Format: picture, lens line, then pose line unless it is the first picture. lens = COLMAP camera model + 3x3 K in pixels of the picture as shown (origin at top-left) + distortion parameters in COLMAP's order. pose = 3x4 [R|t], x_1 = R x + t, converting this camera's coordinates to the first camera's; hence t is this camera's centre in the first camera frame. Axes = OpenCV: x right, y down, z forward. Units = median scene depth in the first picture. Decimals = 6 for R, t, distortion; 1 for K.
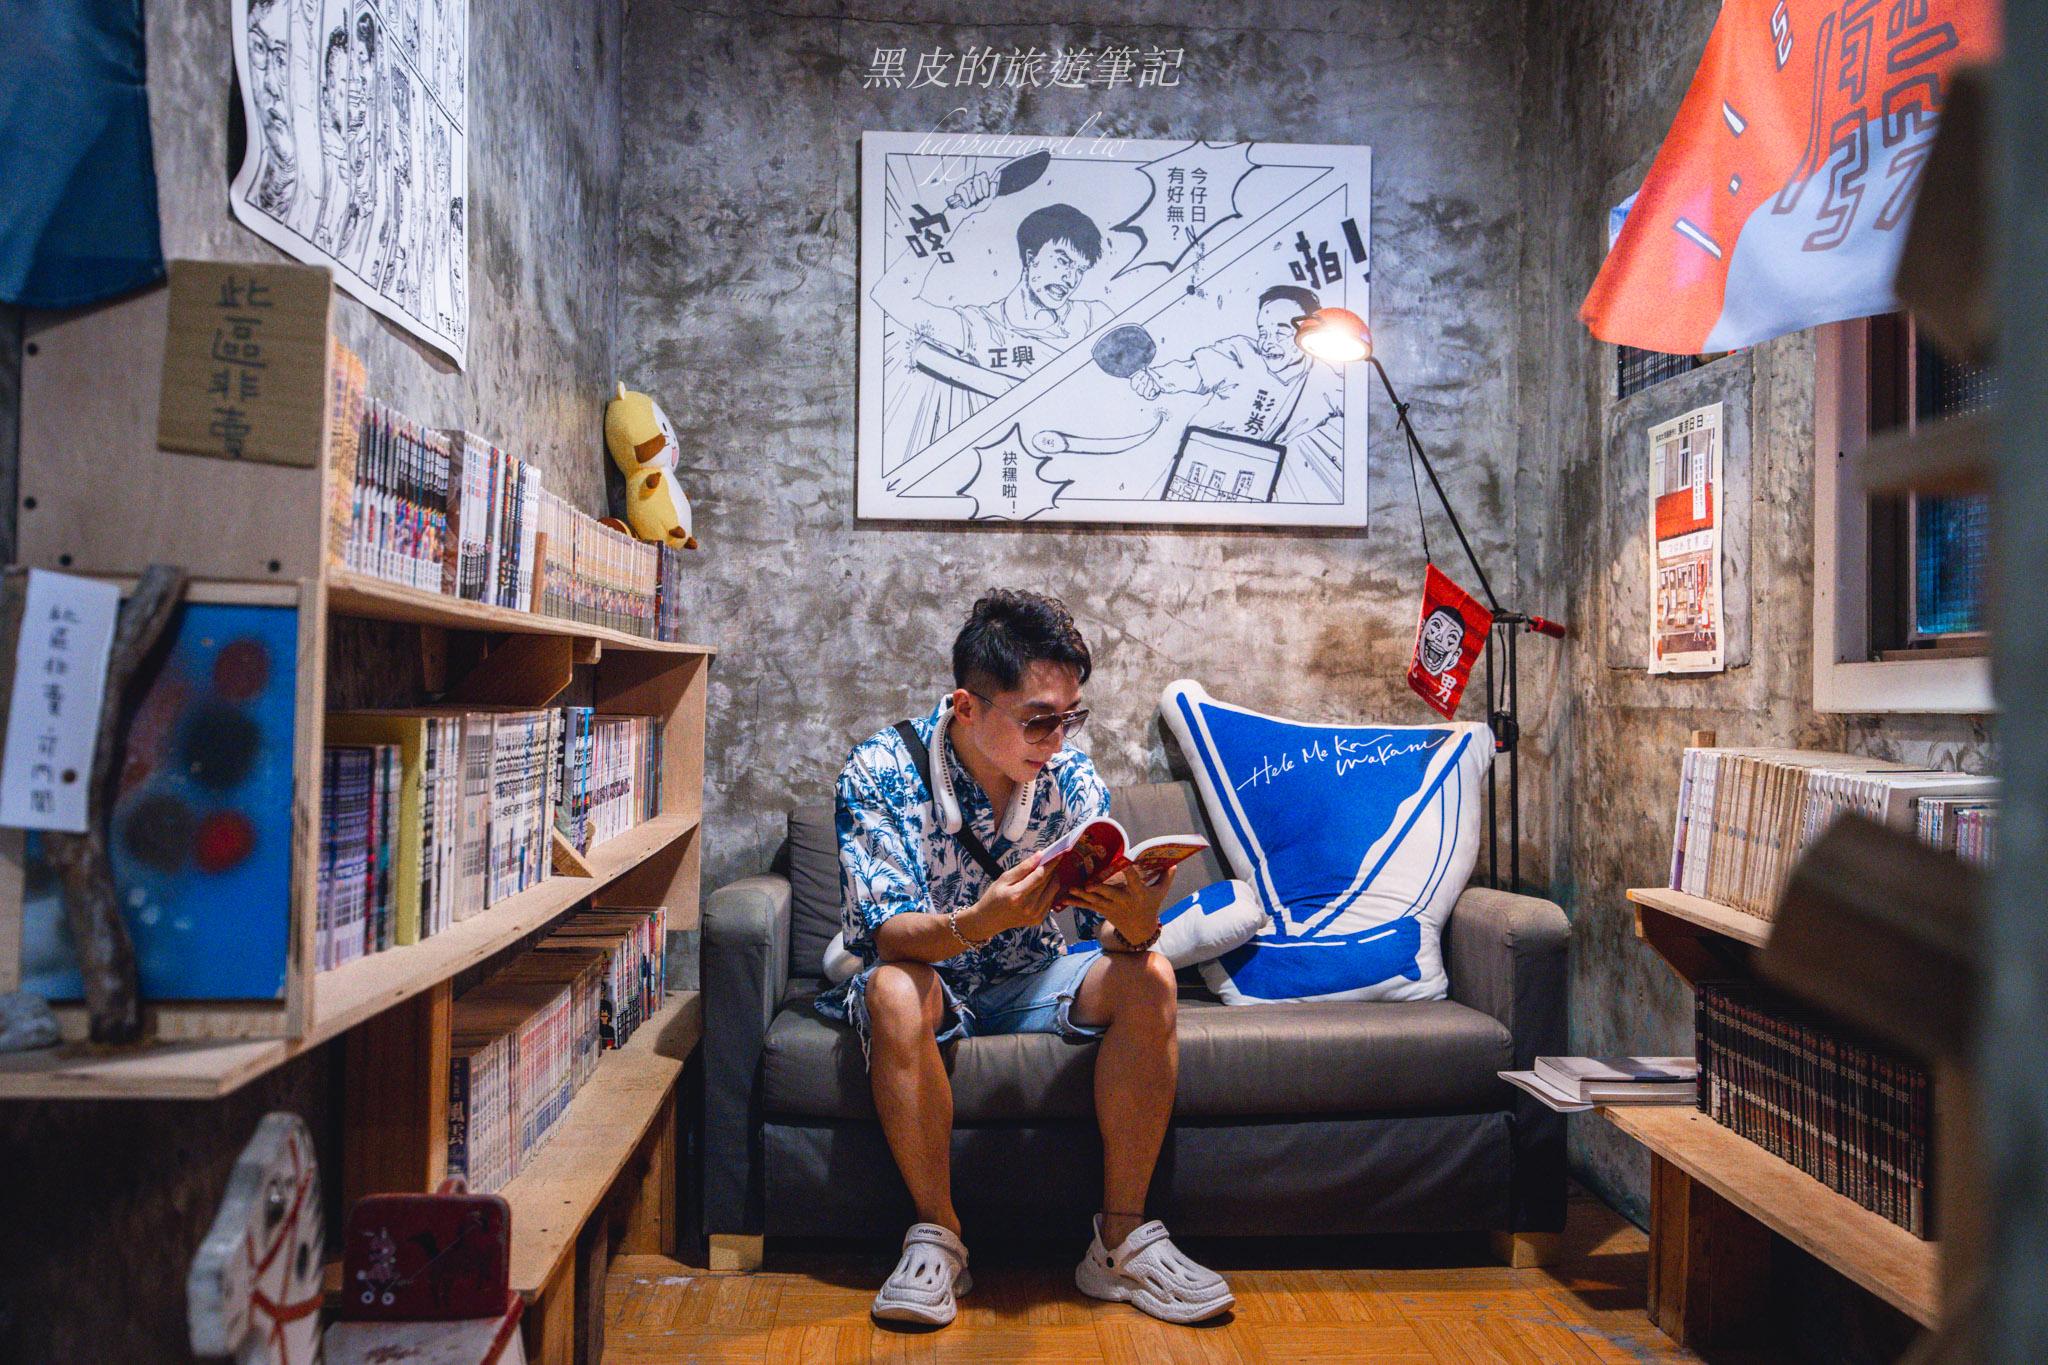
lens RADIAL K [[1929.5, 0, 1024.0], [0, 1929.5, 682.5], [0, 0, 1]] dist [0.013312, 0.003426]
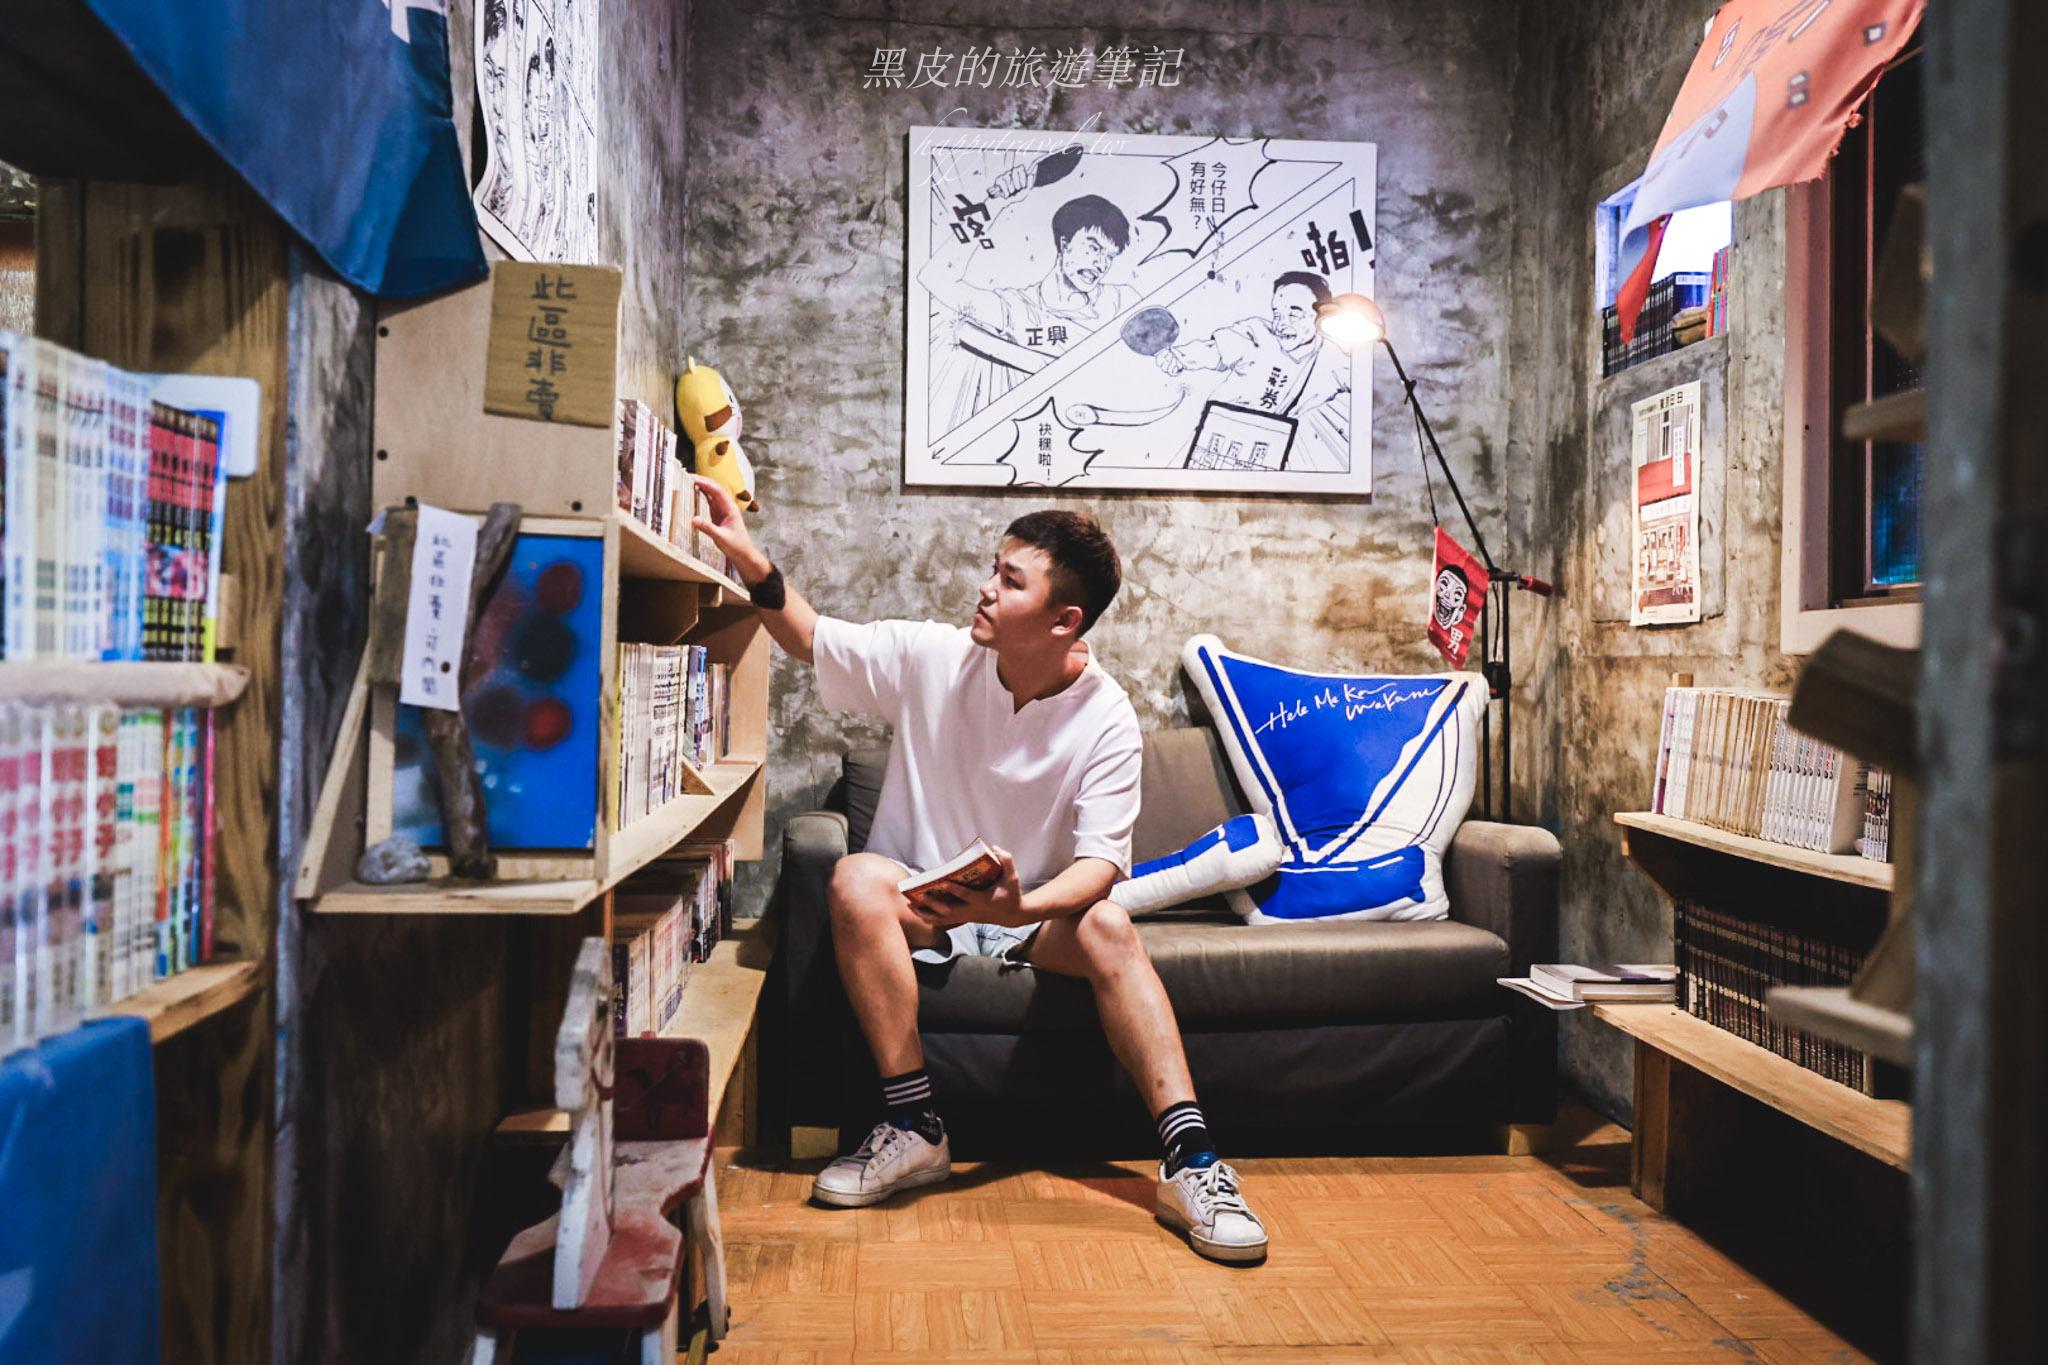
lens RADIAL K [[1929.5, 0, 1024.0], [0, 1929.5, 682.5], [0, 0, 1]] dist [0.013312, 0.003426]
pose [[0.999753, 0.001556, 0.022150, -0.043572], [-0.001832, 0.999921, 0.012450, 0.013116], [-0.022129, -0.012487, 0.999677, -0.089202]]
